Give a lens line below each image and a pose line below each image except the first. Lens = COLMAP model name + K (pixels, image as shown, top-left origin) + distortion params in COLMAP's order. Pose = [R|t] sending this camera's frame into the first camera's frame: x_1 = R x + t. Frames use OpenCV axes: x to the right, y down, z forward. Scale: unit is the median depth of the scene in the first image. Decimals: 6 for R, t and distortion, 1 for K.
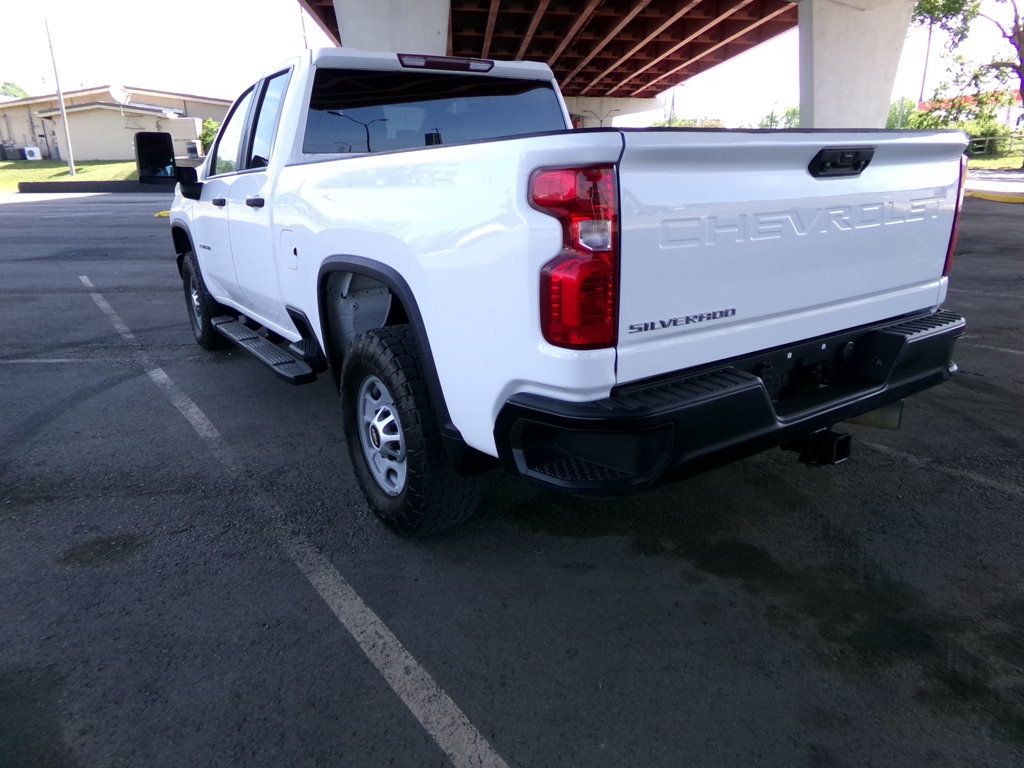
lens RADIAL K [[685.2, 0, 495.2], [0, 685.2, 380.6], [0, 0, 1]] dist [0.002913, -0.031662]
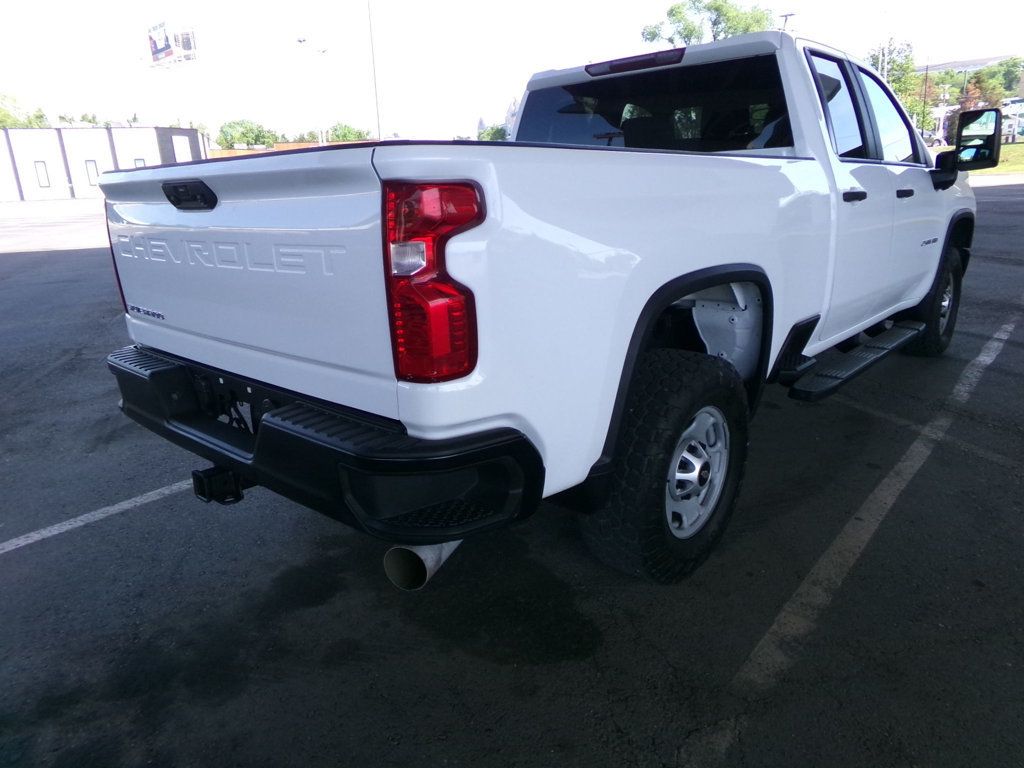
lens RADIAL K [[686.5, 0, 513.0], [0, 686.5, 398.7], [0, 0, 1]] dist [0.010158, 0.007102]
pose [[0.264827, 0.299145, -0.916722, 1.442460], [-0.255521, 0.938451, 0.232420, -0.350432], [0.929826, 0.172690, 0.324964, 1.029792]]
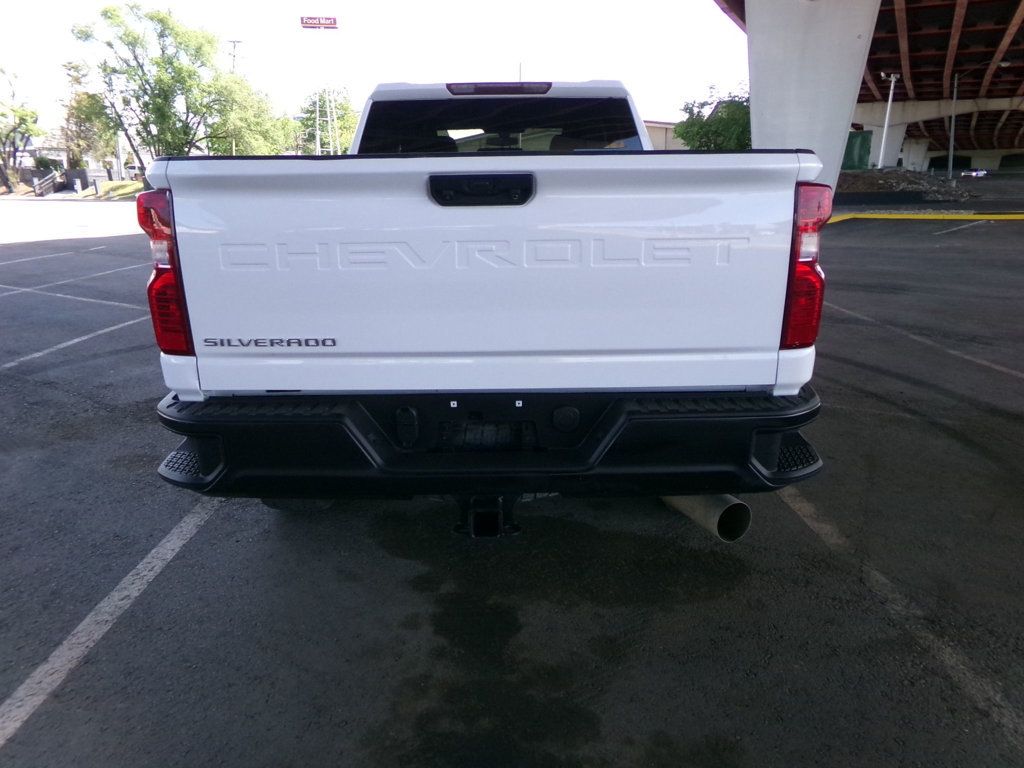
lens RADIAL K [[686.5, 0, 513.0], [0, 686.5, 398.7], [0, 0, 1]] dist [0.010158, 0.007102]
pose [[0.838190, 0.170970, -0.517888, 0.921254], [-0.172579, 0.983944, 0.045515, -0.093890], [0.517354, 0.051227, 0.854237, 0.255584]]
